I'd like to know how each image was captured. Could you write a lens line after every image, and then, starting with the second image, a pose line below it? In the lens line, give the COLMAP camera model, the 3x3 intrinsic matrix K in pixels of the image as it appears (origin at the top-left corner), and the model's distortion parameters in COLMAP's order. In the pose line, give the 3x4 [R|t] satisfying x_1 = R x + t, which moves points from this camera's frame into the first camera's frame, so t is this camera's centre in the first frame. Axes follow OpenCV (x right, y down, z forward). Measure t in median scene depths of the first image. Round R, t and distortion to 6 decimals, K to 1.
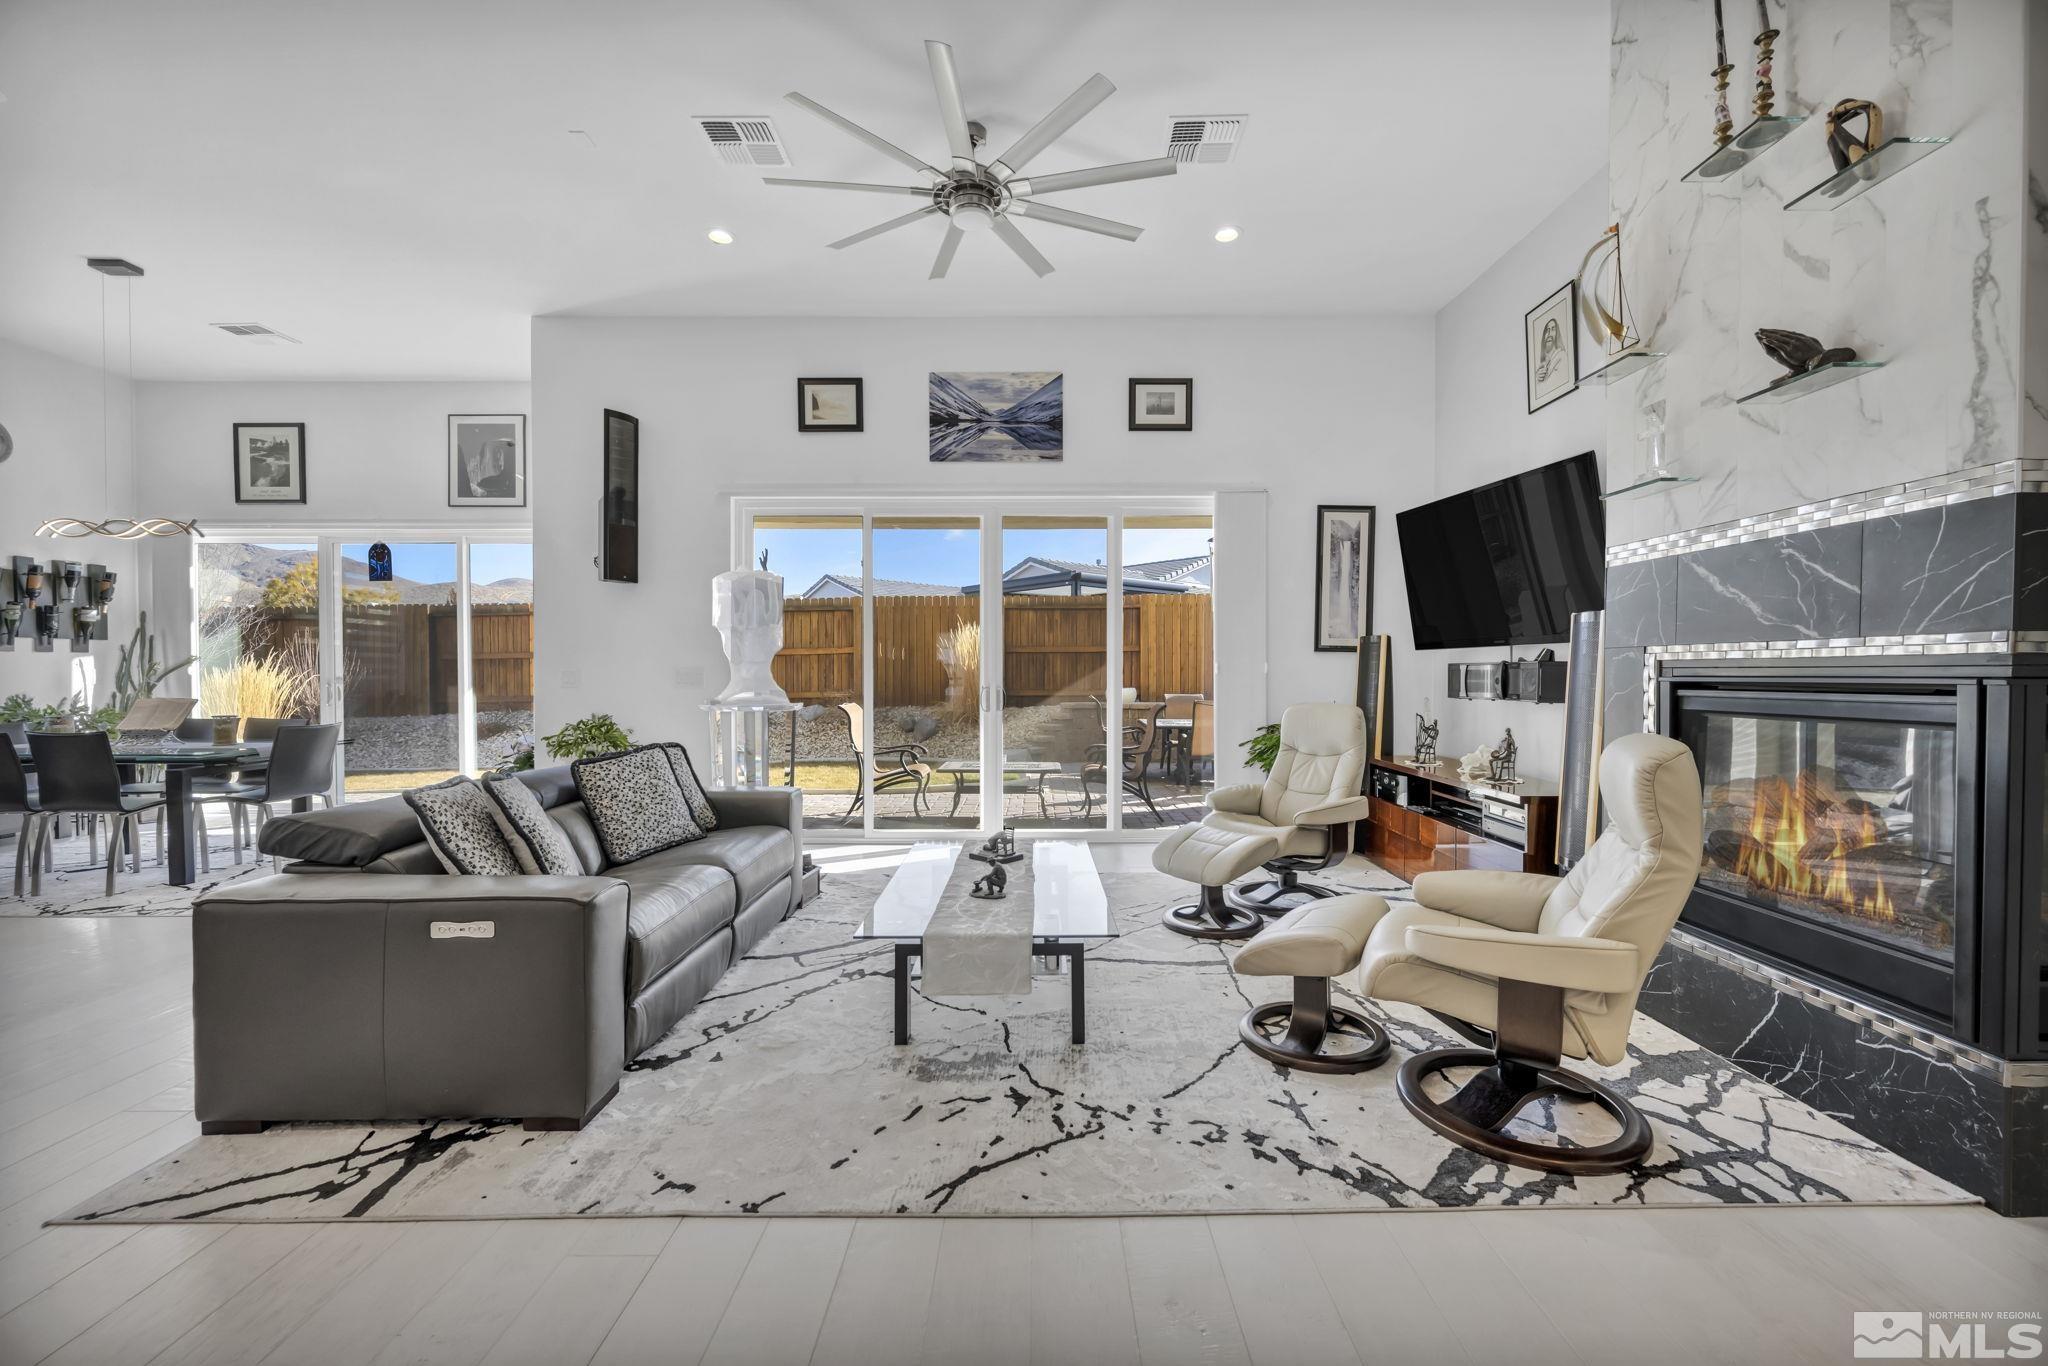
lens RADIAL K [[804.2, 0, 1024.0], [0, 804.2, 683.0], [0, 0, 1]] dist [-0.001771, -0.000130]
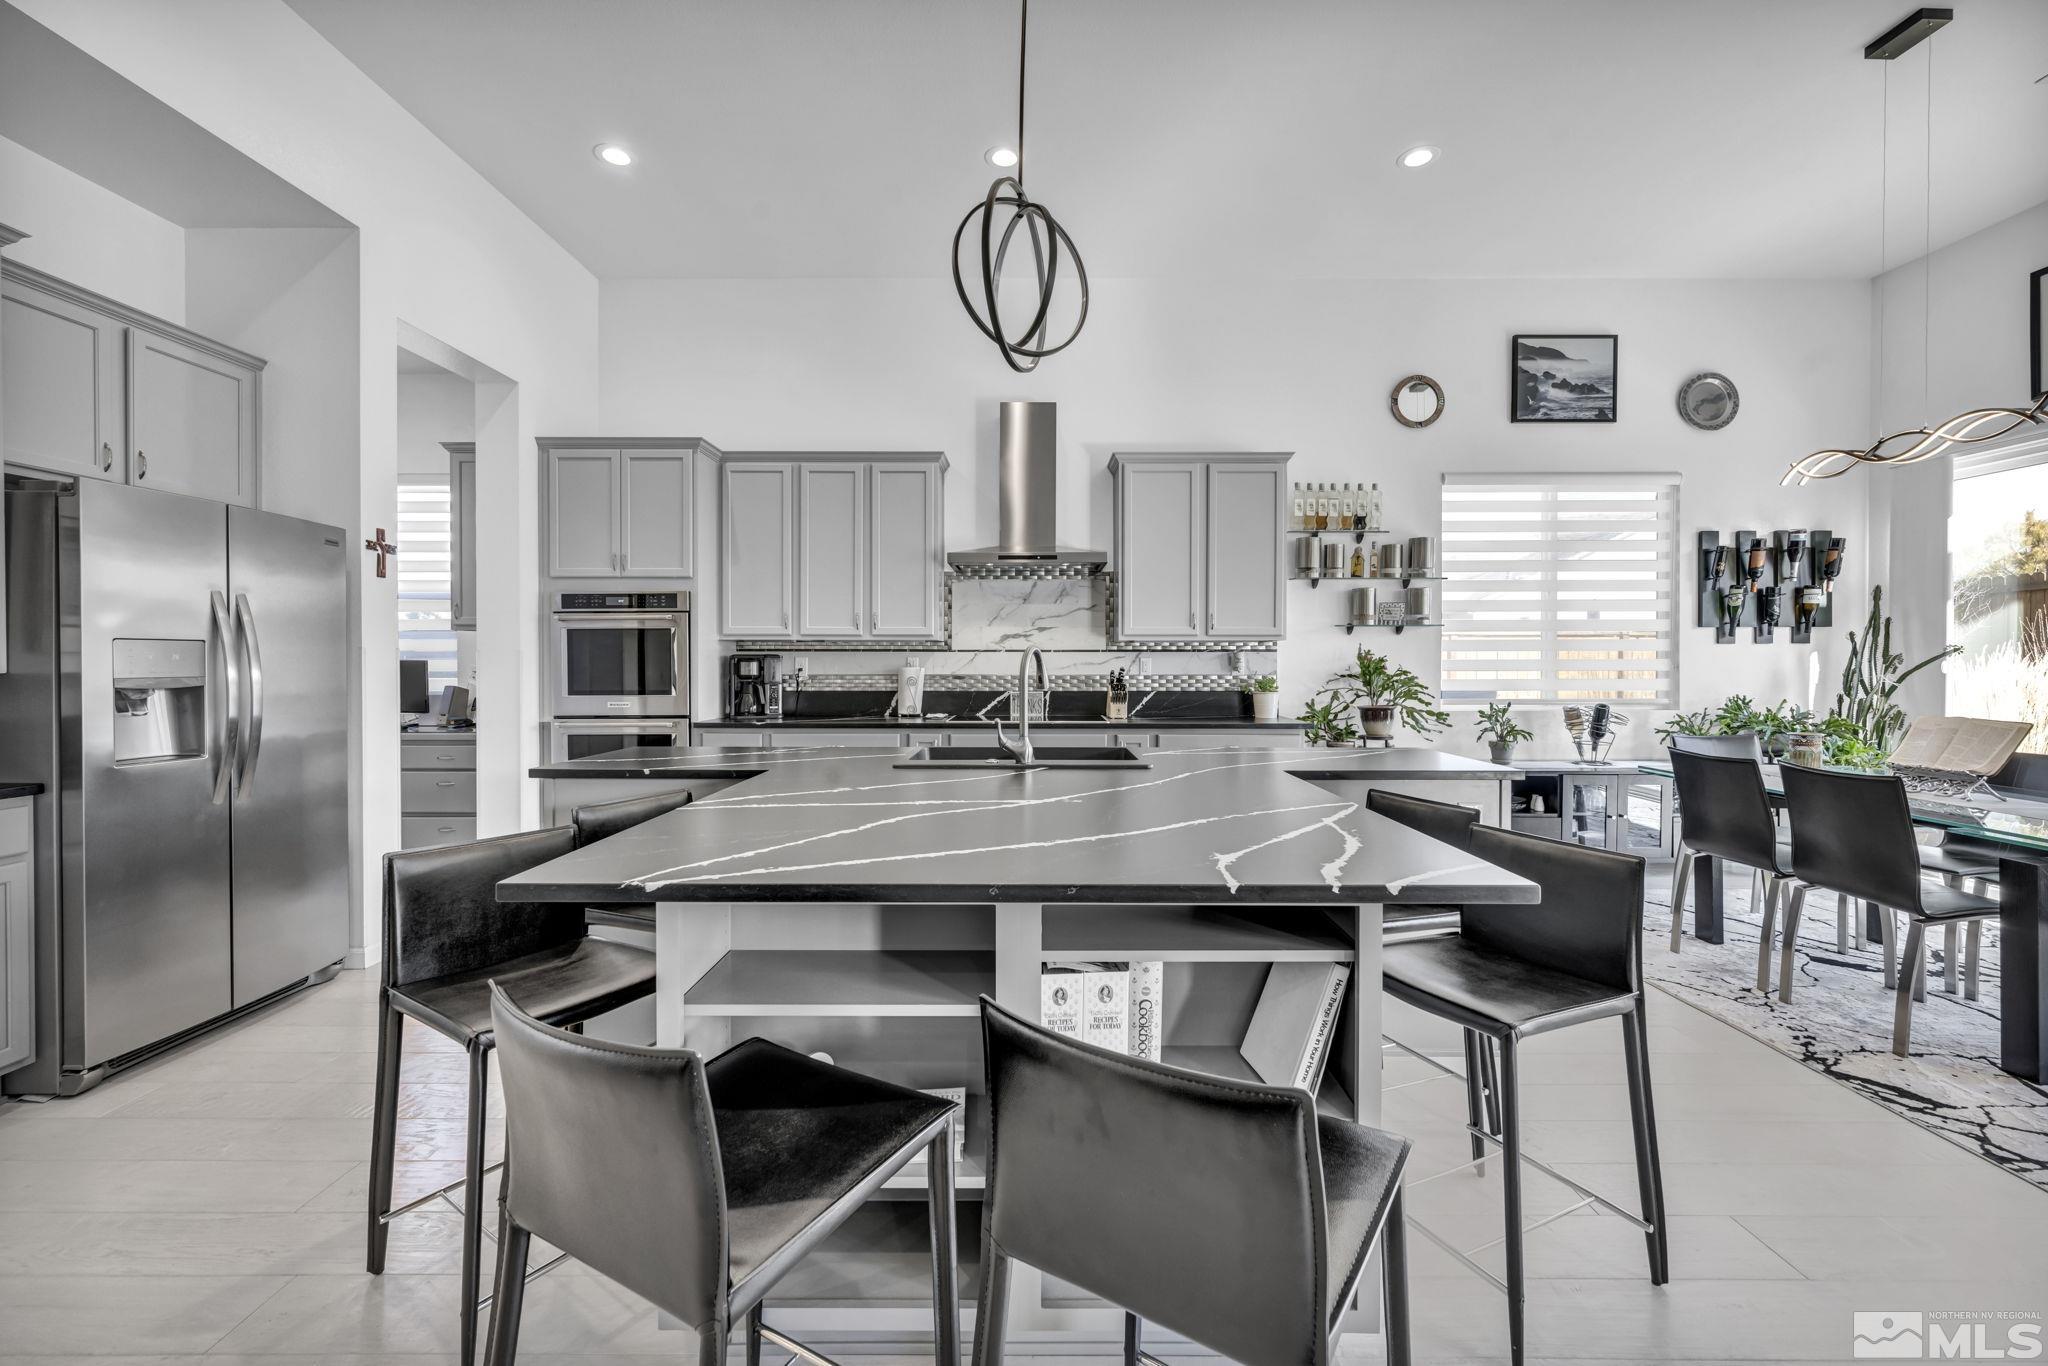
lens RADIAL K [[834.3, 0, 1044.1], [0, 834.3, 666.3], [0, 0, 1]] dist [0.000123, 0.000011]
pose [[0.013788, 0.006673, -0.999883, -0.575244], [-0.016461, 0.999844, 0.006446, -0.014357], [0.999769, 0.016371, 0.013896, 0.383050]]
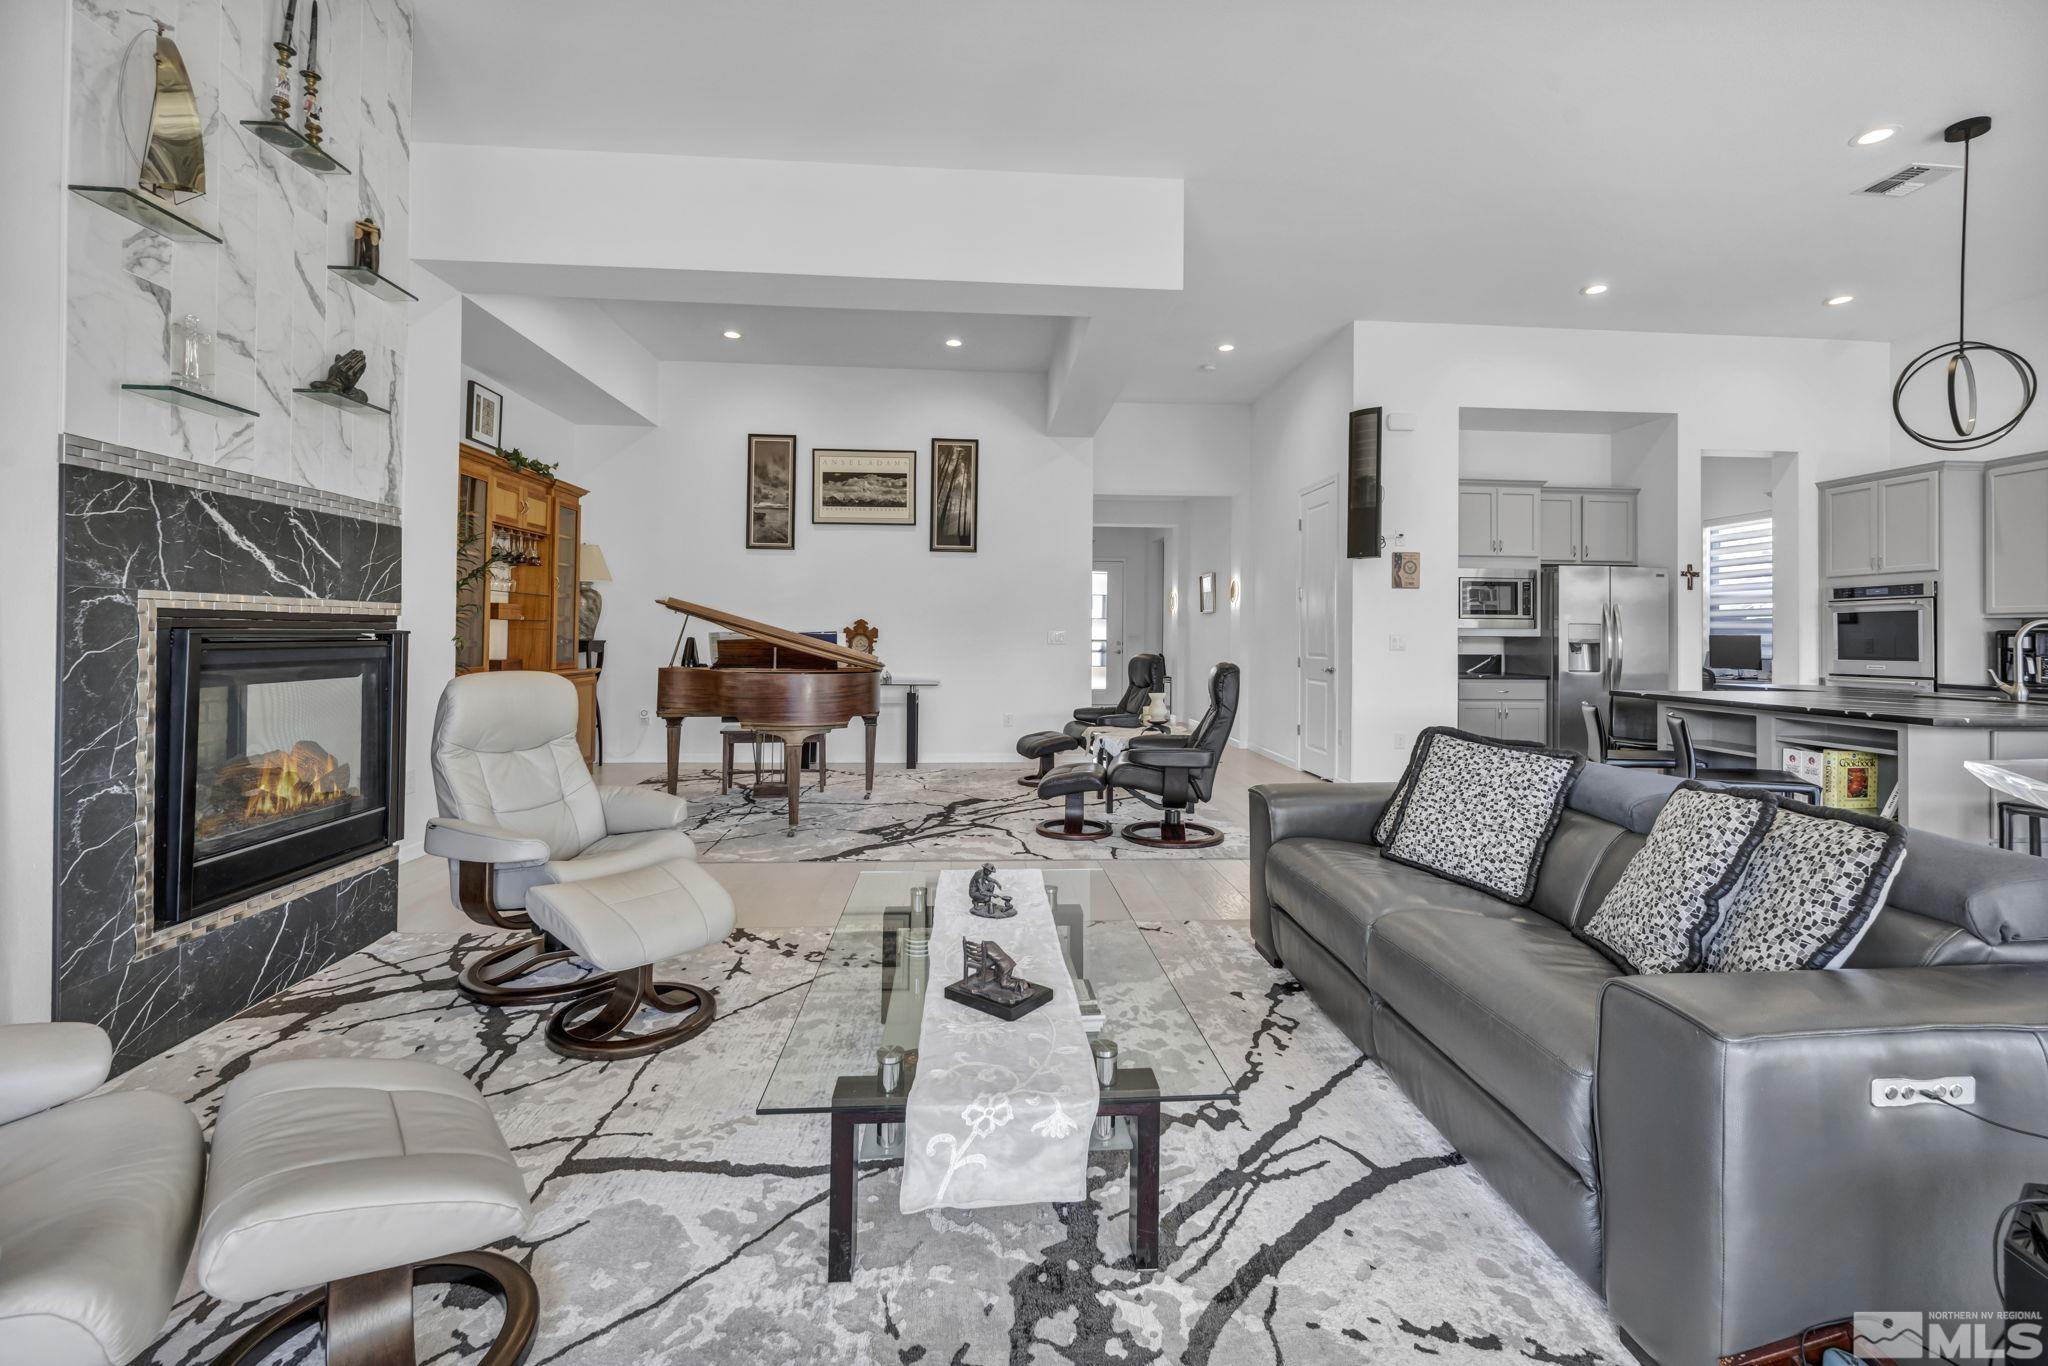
lens RADIAL K [[832.4, 0, 1025.9], [0, 832.4, 631.1], [0, 0, 1]] dist [-0.001290, -0.000140]
pose [[-0.996829, -0.007234, -0.079238, -0.007295], [-0.007964, 0.999929, 0.008907, -0.012992], [0.079168, 0.009510, -0.996816, 1.252525]]
